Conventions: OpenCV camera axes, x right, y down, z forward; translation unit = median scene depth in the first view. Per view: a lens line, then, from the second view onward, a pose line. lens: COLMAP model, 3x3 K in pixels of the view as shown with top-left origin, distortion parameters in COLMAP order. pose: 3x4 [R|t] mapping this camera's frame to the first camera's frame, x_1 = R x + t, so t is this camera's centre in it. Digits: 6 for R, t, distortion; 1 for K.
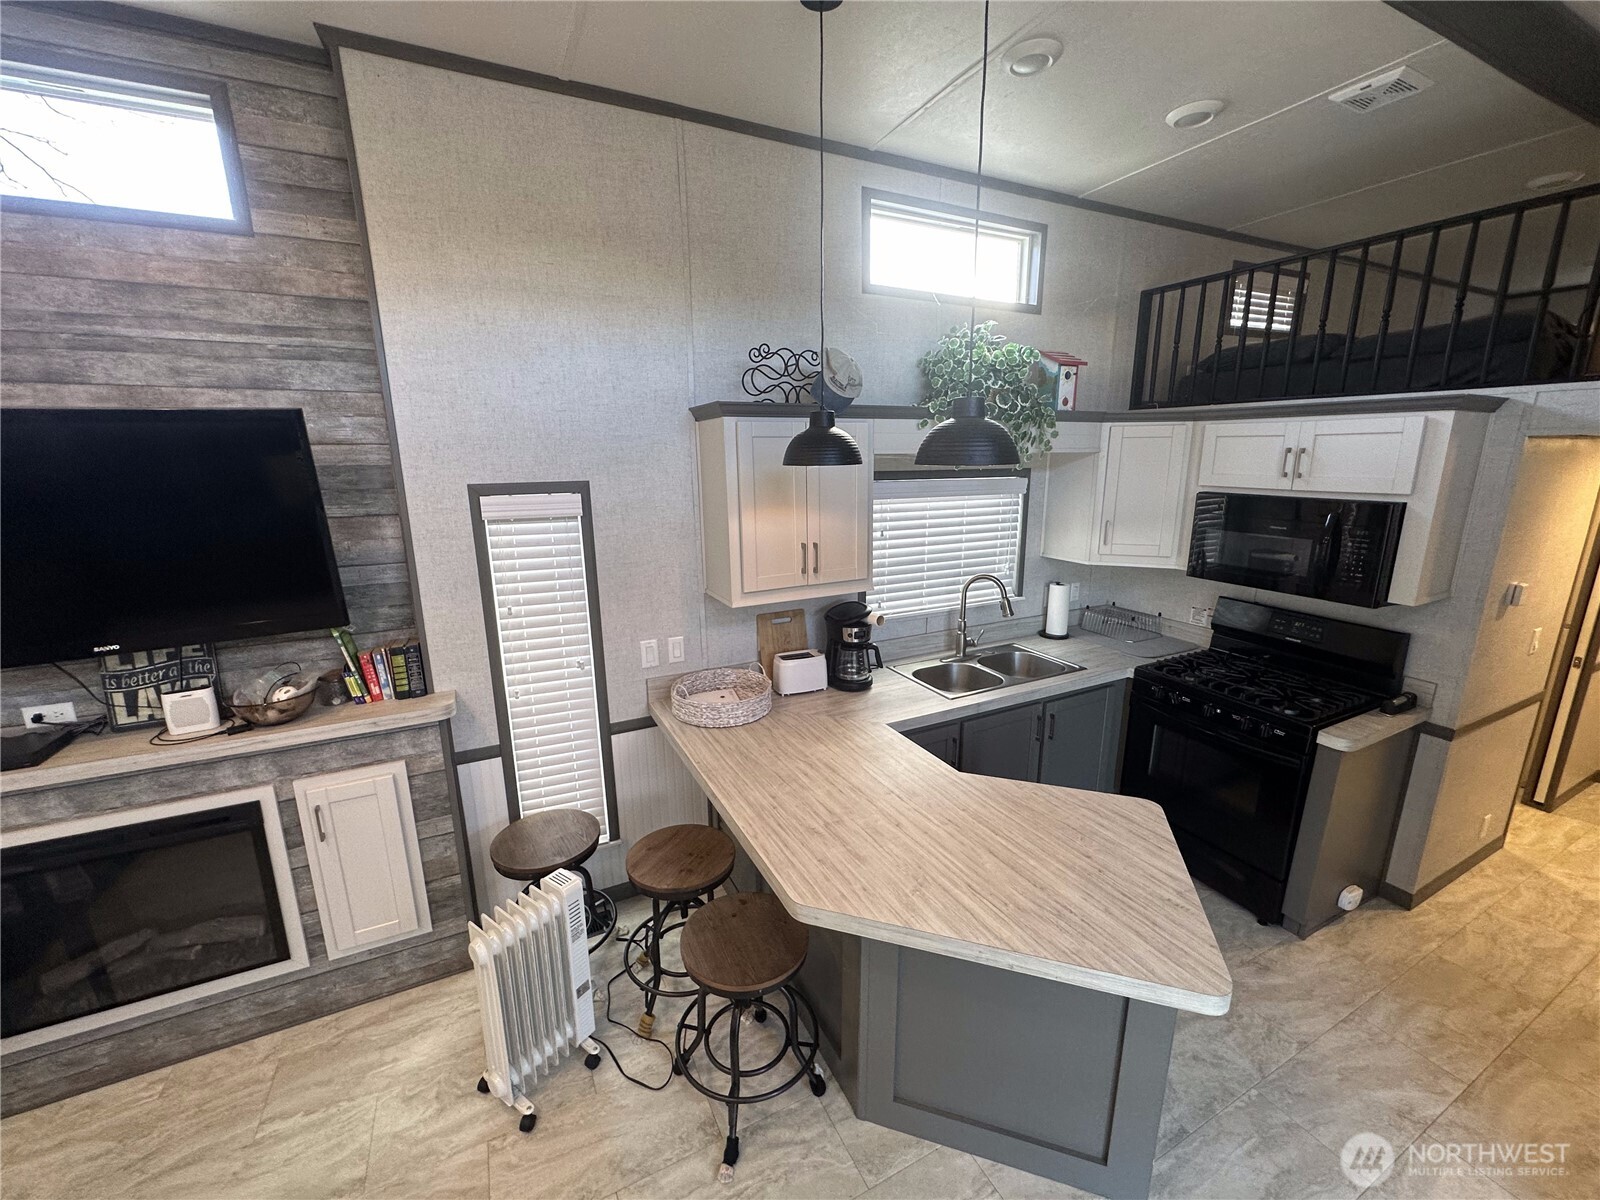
lens RADIAL K [[641.5, 0, 800.0], [0, 641.5, 599.3], [0, 0, 1]] dist [-0.005318, 0.001187]
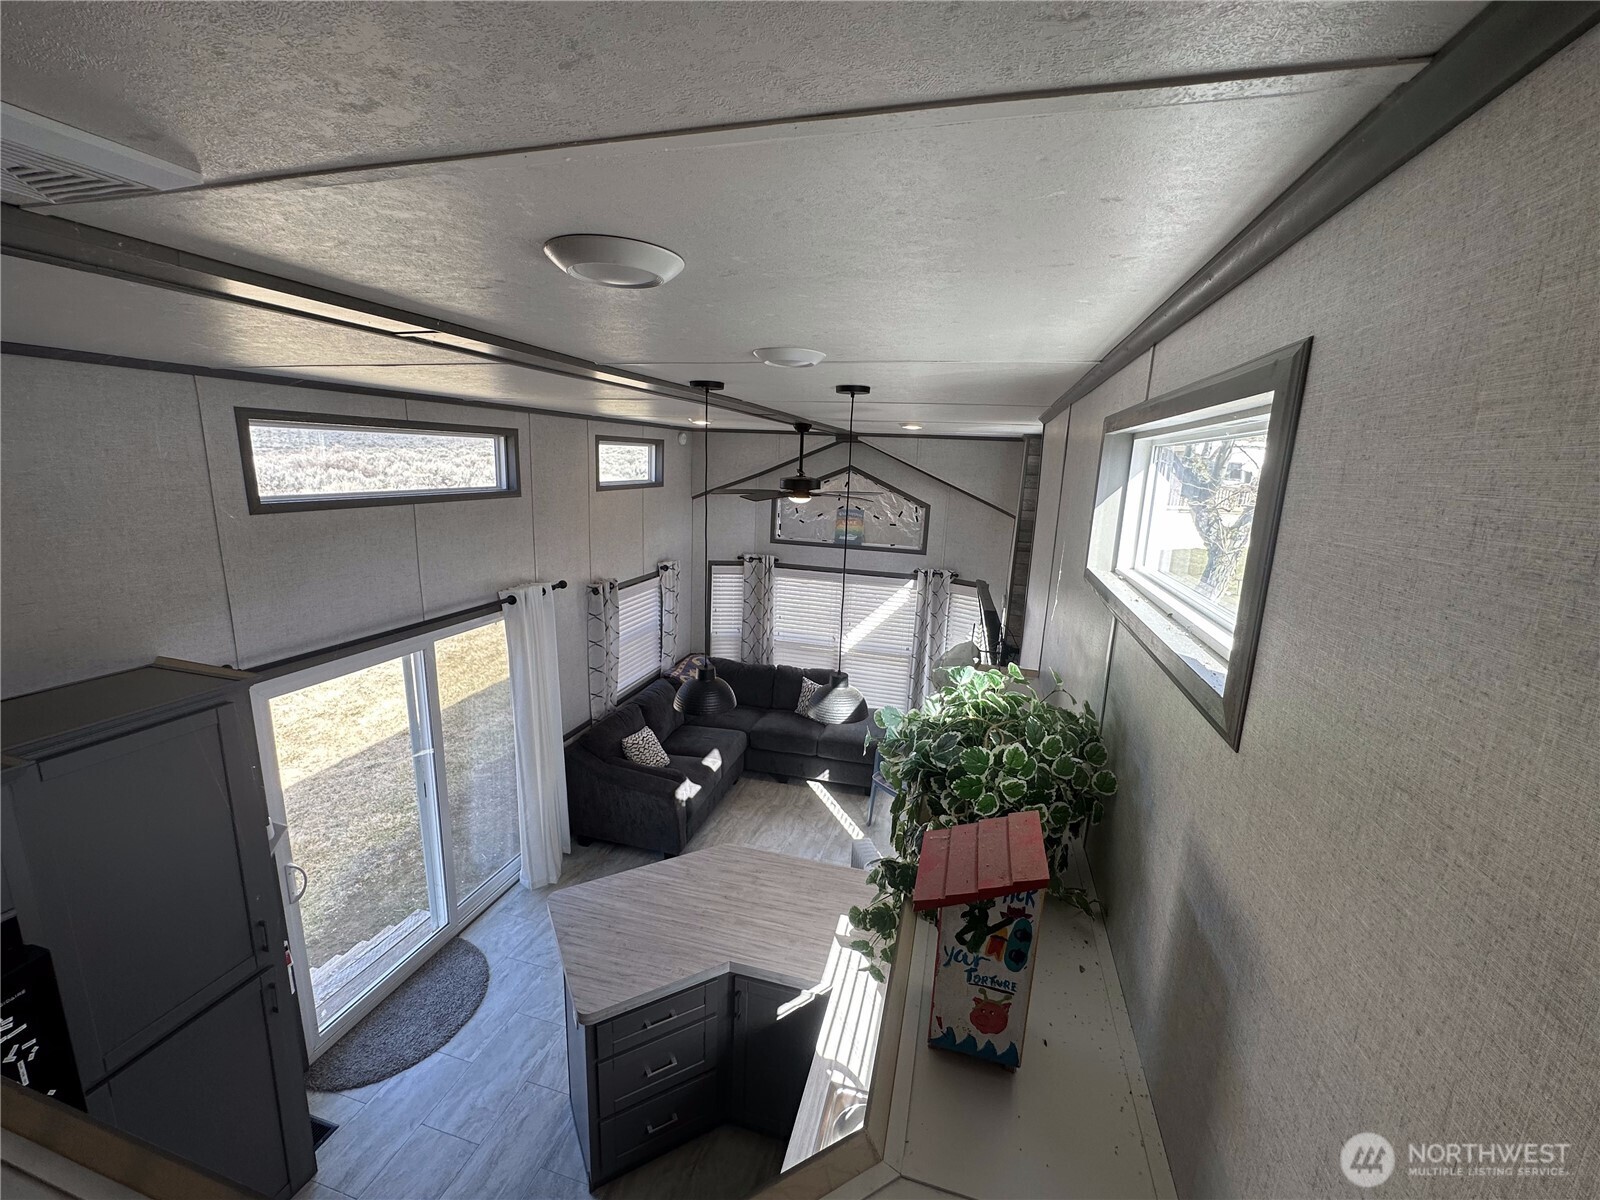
lens RADIAL K [[641.5, 0, 798.9], [0, 641.5, 598.5], [0, 0, 1]] dist [-0.005318, 0.001187]
pose [[-0.670825, 0.139269, -0.728422, 0.848552], [-0.197774, 0.913044, 0.356703, -0.734963], [0.714759, 0.383348, -0.584948, 1.371324]]
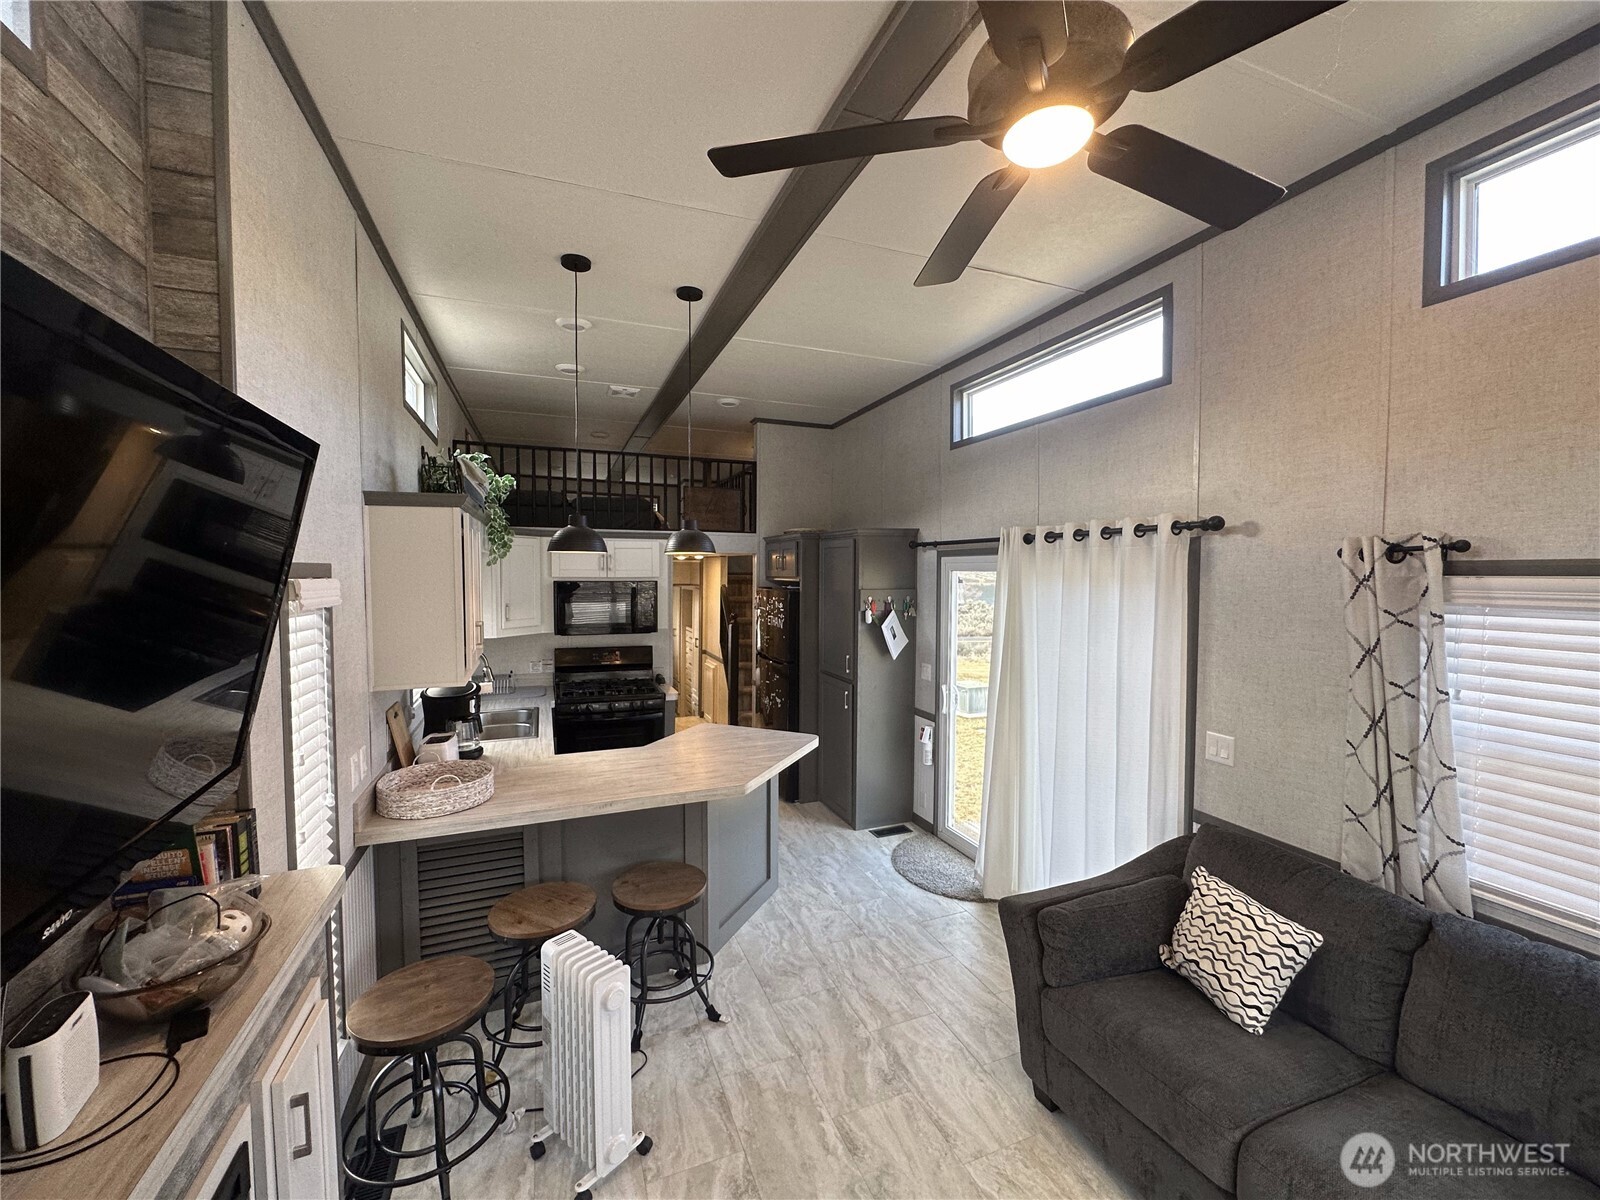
lens RADIAL K [[641.5, 0, 799.6], [0, 641.5, 600.0], [0, 0, 1]] dist [-0.005318, 0.001187]
pose [[0.084073, -0.035869, 0.995814, -1.128073], [0.221826, 0.974949, 0.016389, -0.019034], [-0.971455, 0.219519, 0.089923, 0.360878]]
